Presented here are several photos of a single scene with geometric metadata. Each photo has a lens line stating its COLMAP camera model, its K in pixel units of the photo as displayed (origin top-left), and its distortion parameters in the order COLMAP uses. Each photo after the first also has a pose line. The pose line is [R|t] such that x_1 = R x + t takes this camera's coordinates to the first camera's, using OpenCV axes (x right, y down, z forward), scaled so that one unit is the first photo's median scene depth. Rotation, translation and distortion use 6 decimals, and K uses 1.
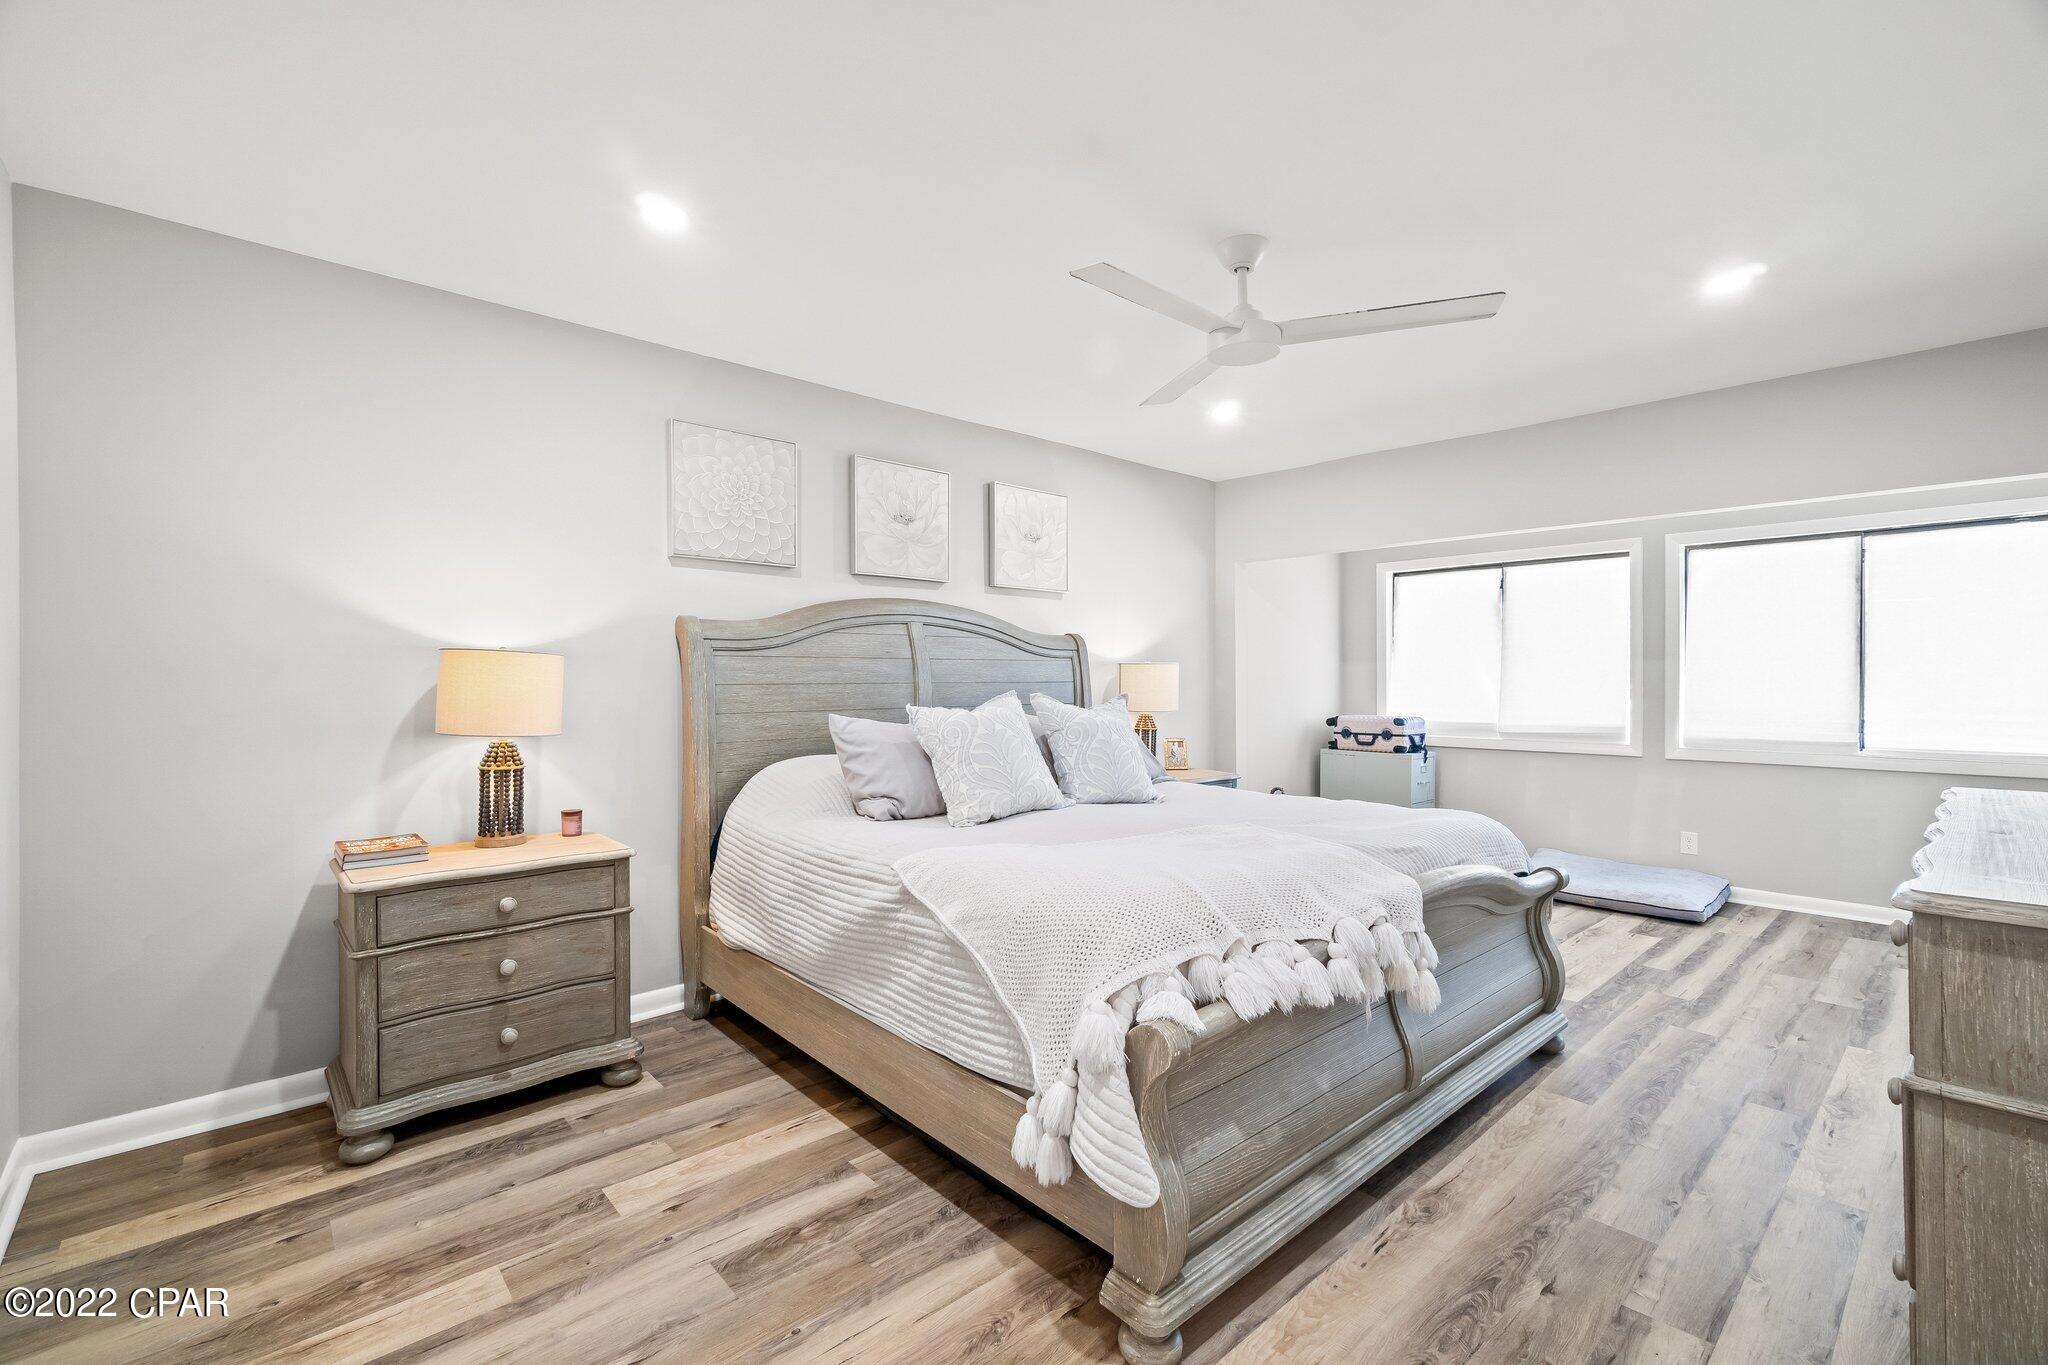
lens RADIAL K [[886.5, 0, 1024.0], [0, 886.5, 682.5], [0, 0, 1]] dist [-0.001425, -0.000289]
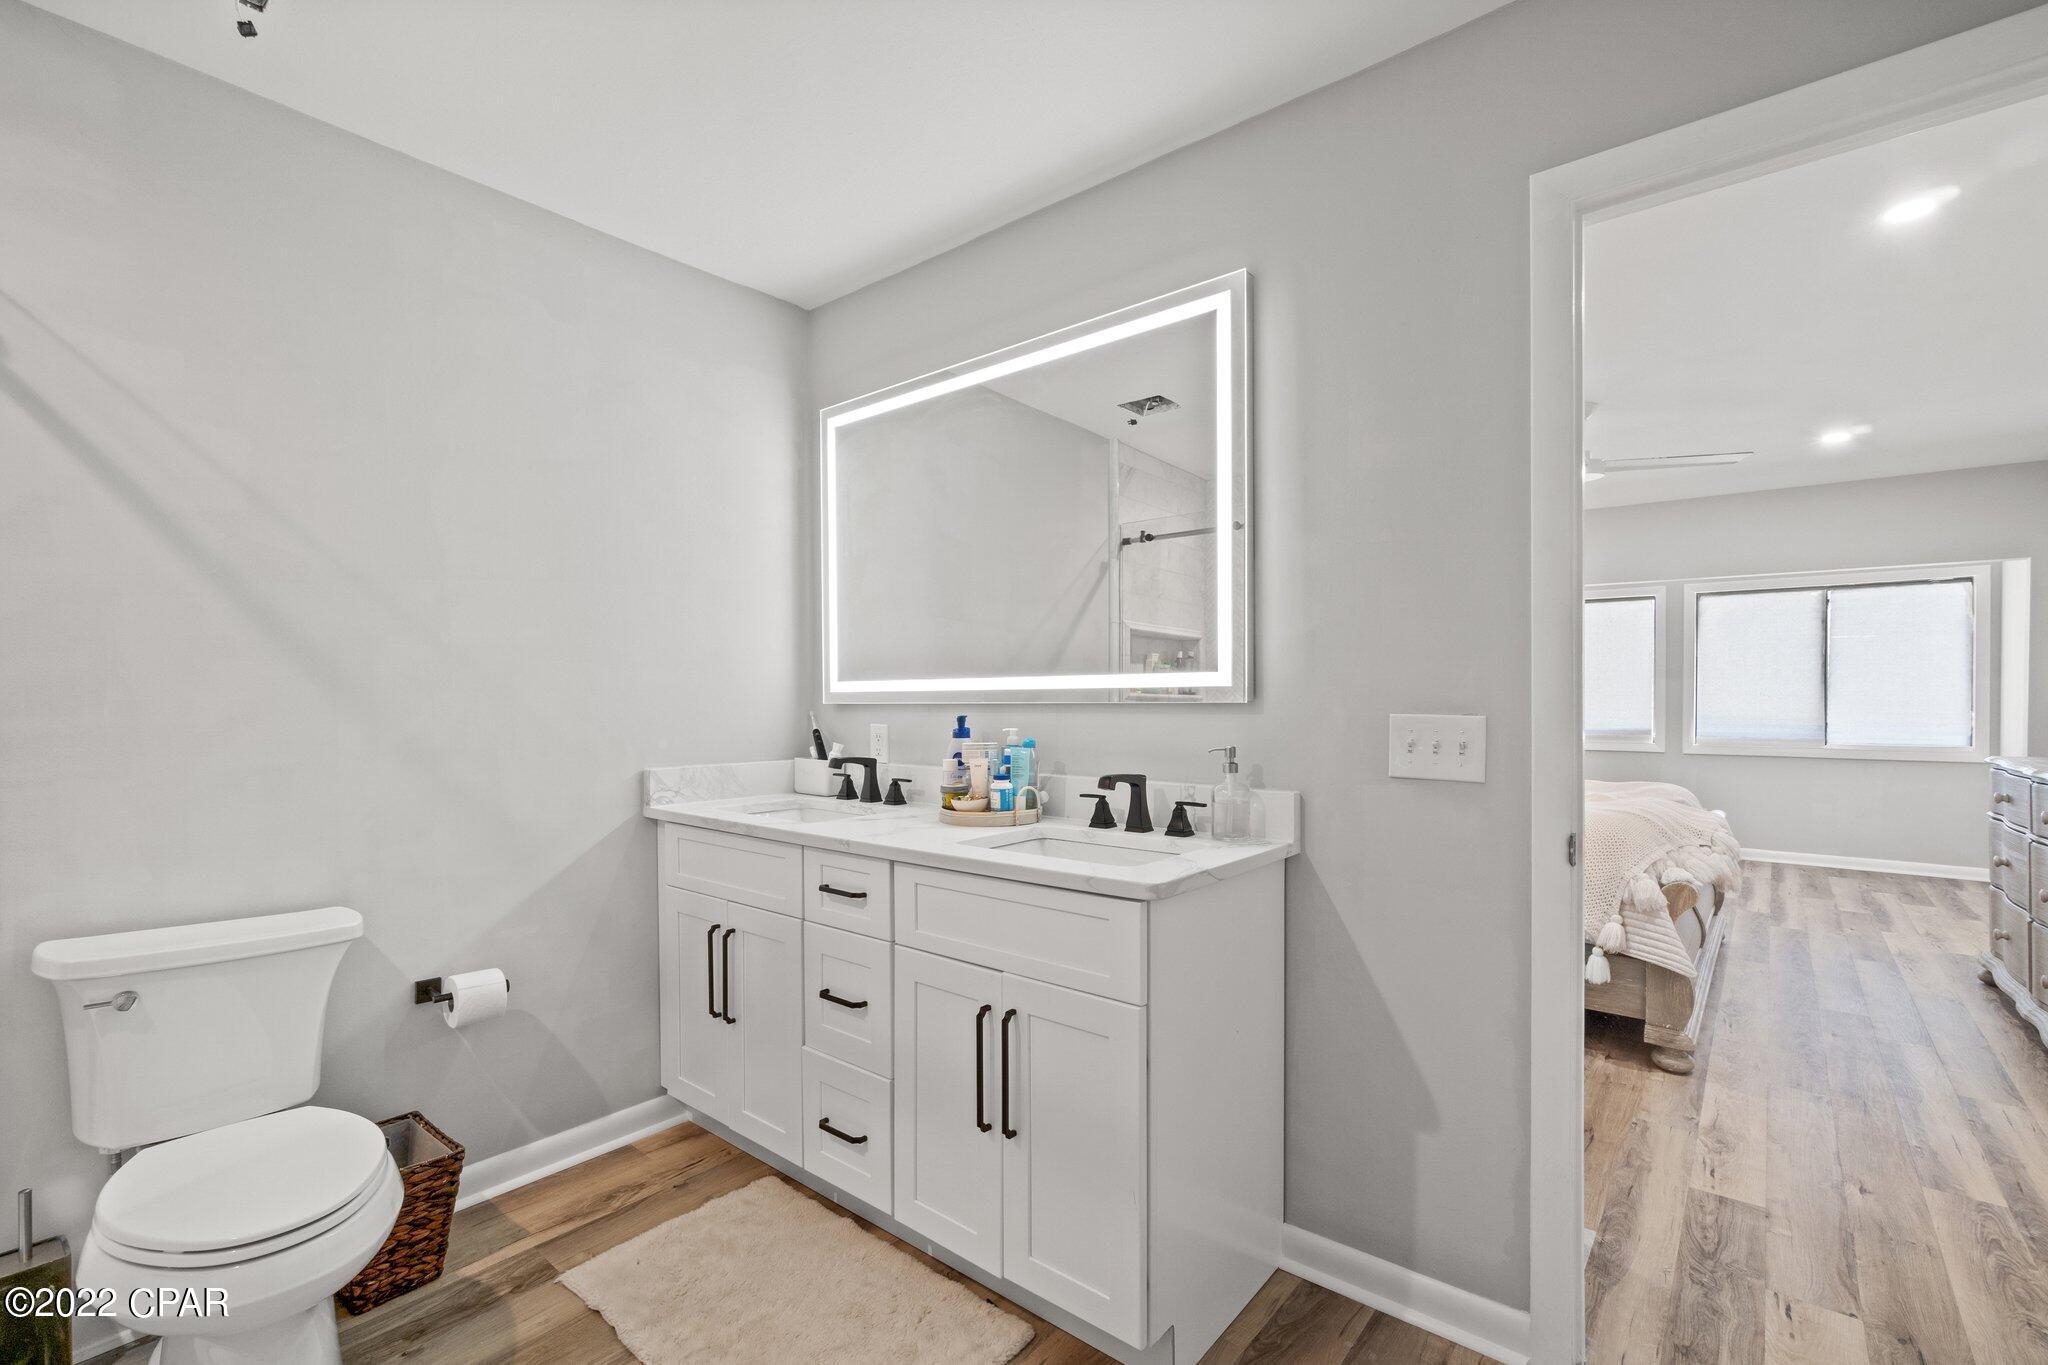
lens RADIAL K [[886.5, 0, 1024.0], [0, 886.5, 682.5], [0, 0, 1]] dist [-0.001425, -0.000289]
pose [[0.991058, 0.005361, 0.133324, -0.477651], [-0.002515, 0.999766, -0.021508, 0.012558], [-0.133408, 0.020980, 0.990839, -0.202524]]
